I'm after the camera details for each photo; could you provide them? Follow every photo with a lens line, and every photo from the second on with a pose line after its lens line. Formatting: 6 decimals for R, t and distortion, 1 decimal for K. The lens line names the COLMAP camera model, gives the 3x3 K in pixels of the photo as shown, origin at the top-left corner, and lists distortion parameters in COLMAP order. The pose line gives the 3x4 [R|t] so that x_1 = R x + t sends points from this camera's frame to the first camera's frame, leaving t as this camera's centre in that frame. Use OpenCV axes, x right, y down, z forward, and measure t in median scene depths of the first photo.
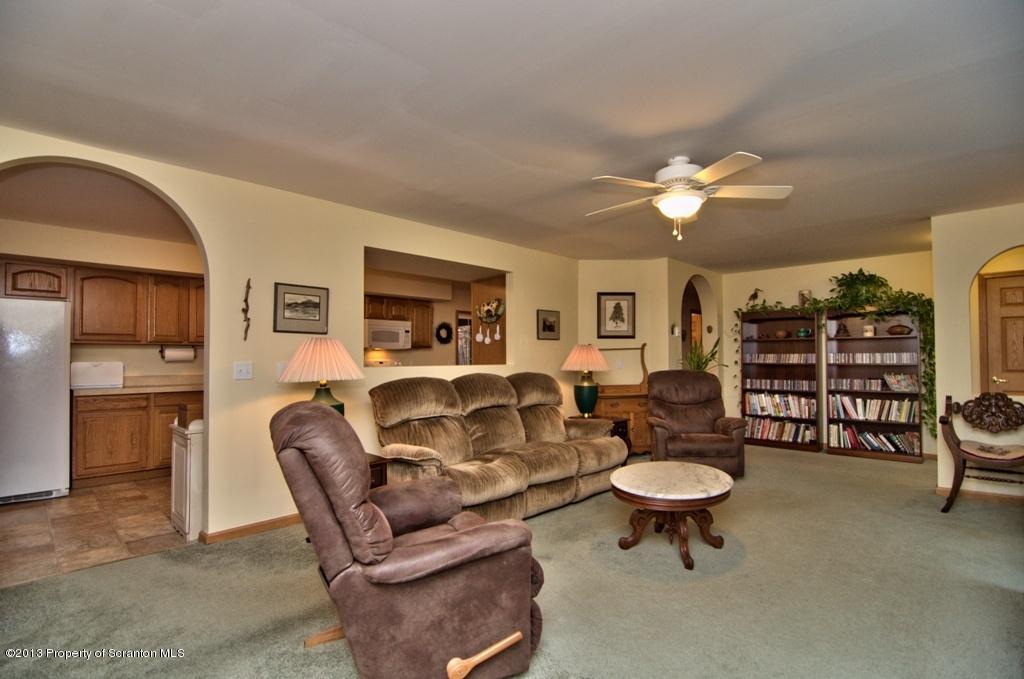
lens RADIAL K [[484.6, 0, 505.7], [0, 484.6, 344.9], [0, 0, 1]] dist [-0.010121, -0.006948]
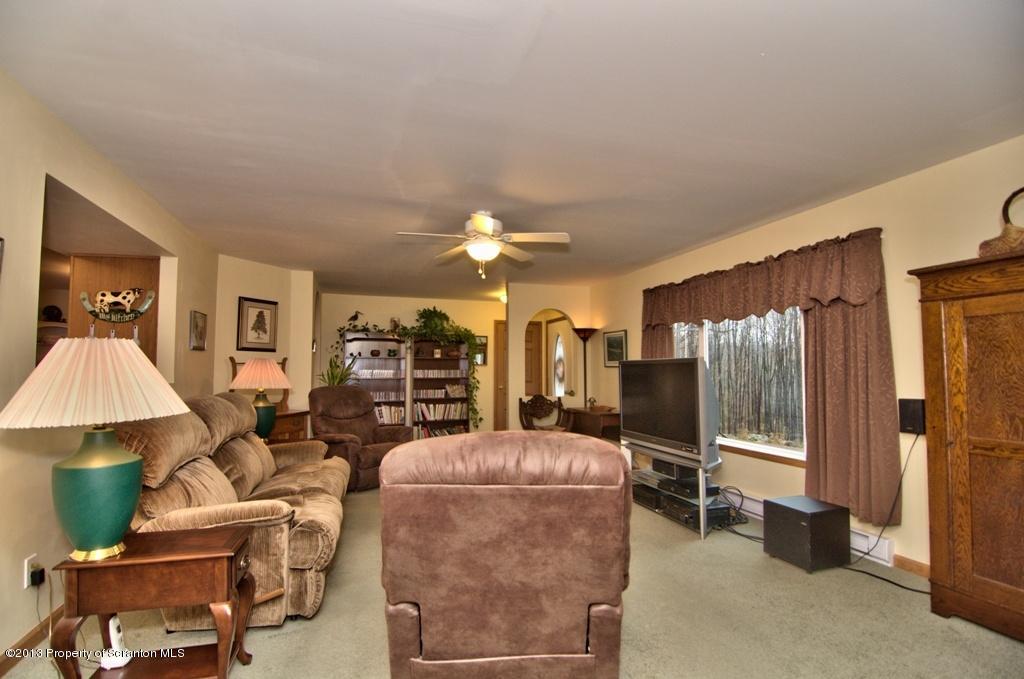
lens RADIAL K [[484.6, 0, 508.8], [0, 484.6, 339.1], [0, 0, 1]] dist [-0.010121, -0.006948]
pose [[0.460072, 0.061301, 0.885763, -0.357387], [-0.026943, 0.998118, -0.055082, 0.000621], [-0.887473, 0.001476, 0.460858, 0.198660]]
